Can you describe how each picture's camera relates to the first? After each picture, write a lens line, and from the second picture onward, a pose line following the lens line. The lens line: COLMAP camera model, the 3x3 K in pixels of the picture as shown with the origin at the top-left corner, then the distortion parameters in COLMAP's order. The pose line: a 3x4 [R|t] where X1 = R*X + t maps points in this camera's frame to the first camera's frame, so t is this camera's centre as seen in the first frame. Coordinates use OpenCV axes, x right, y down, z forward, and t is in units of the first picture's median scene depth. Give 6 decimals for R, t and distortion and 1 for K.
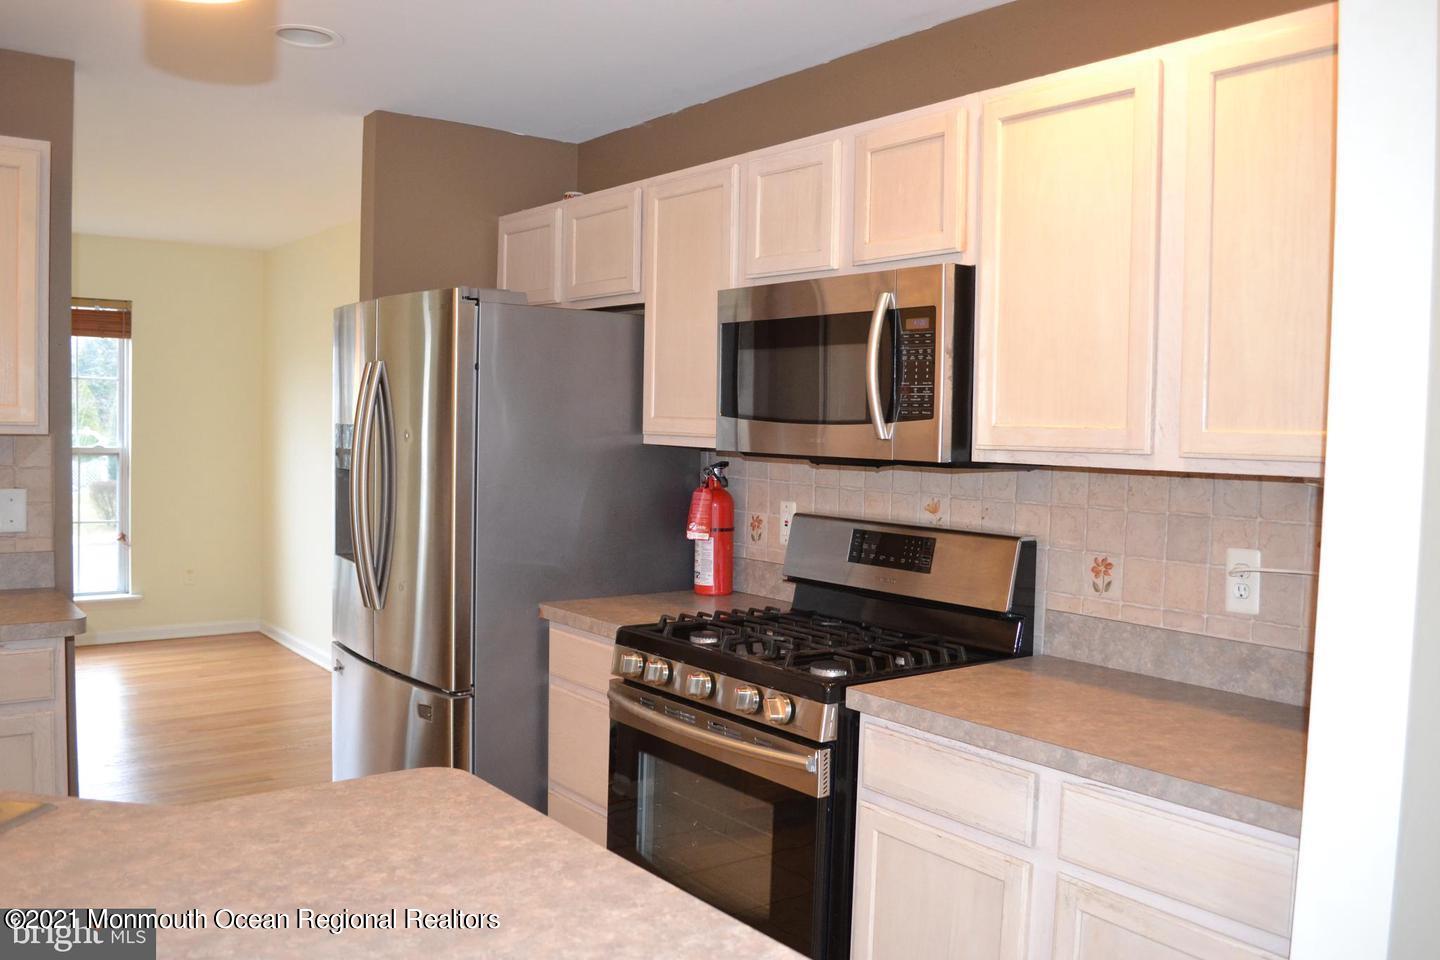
lens RADIAL K [[1177.7, 0, 725.9], [0, 1177.7, 486.1], [0, 0, 1]] dist [-0.079440, 0.010082]
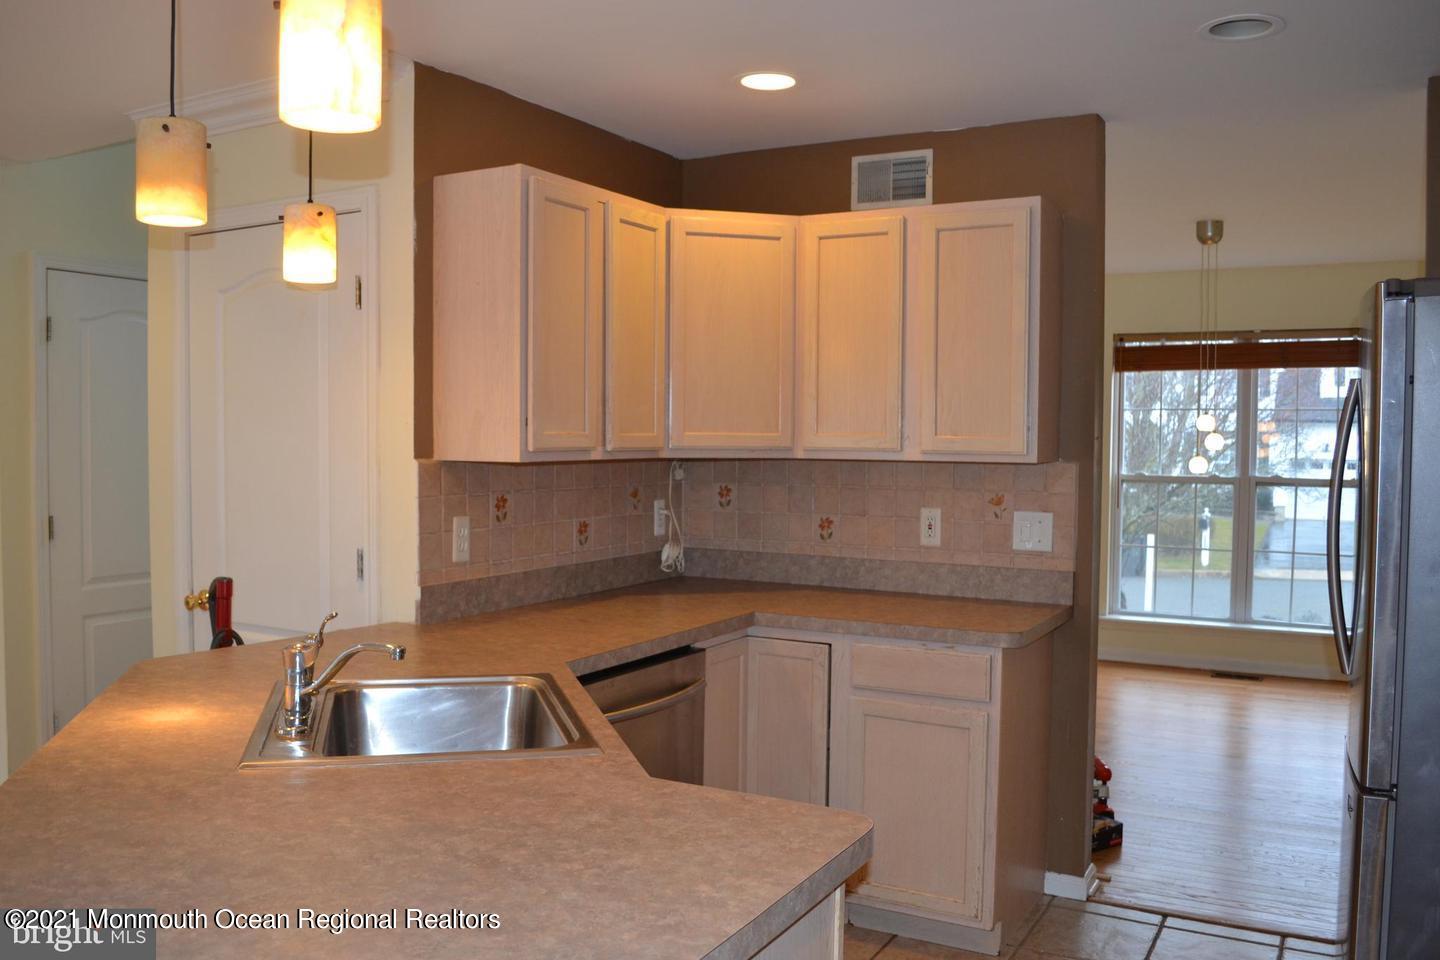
lens RADIAL K [[1177.7, 0, 725.9], [0, 1177.7, 486.1], [0, 0, 1]] dist [-0.079440, 0.010082]
pose [[0.391035, 0.021537, -0.920124, 0.385003], [-0.047408, 0.998870, 0.003233, -0.015365], [0.919154, 0.042357, 0.391615, 0.349534]]
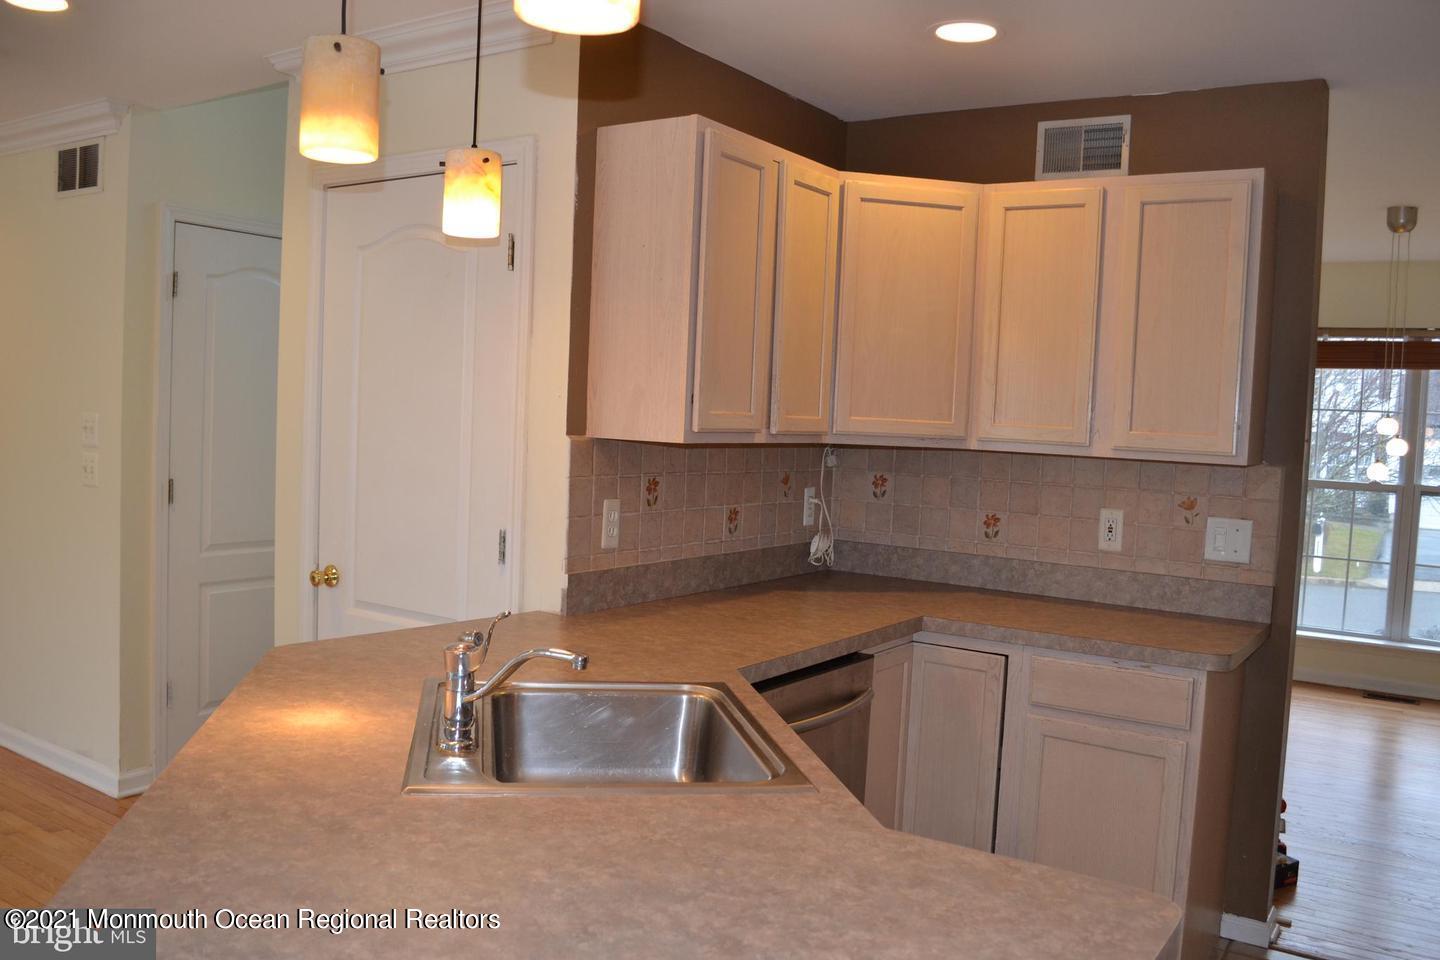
lens RADIAL K [[1177.7, 0, 725.9], [0, 1177.7, 486.1], [0, 0, 1]] dist [-0.079440, 0.010082]
pose [[0.320816, 0.050832, -0.945777, 0.247353], [-0.085992, 0.995998, 0.024362, -0.016293], [0.943230, 0.073513, 0.323903, 0.310354]]
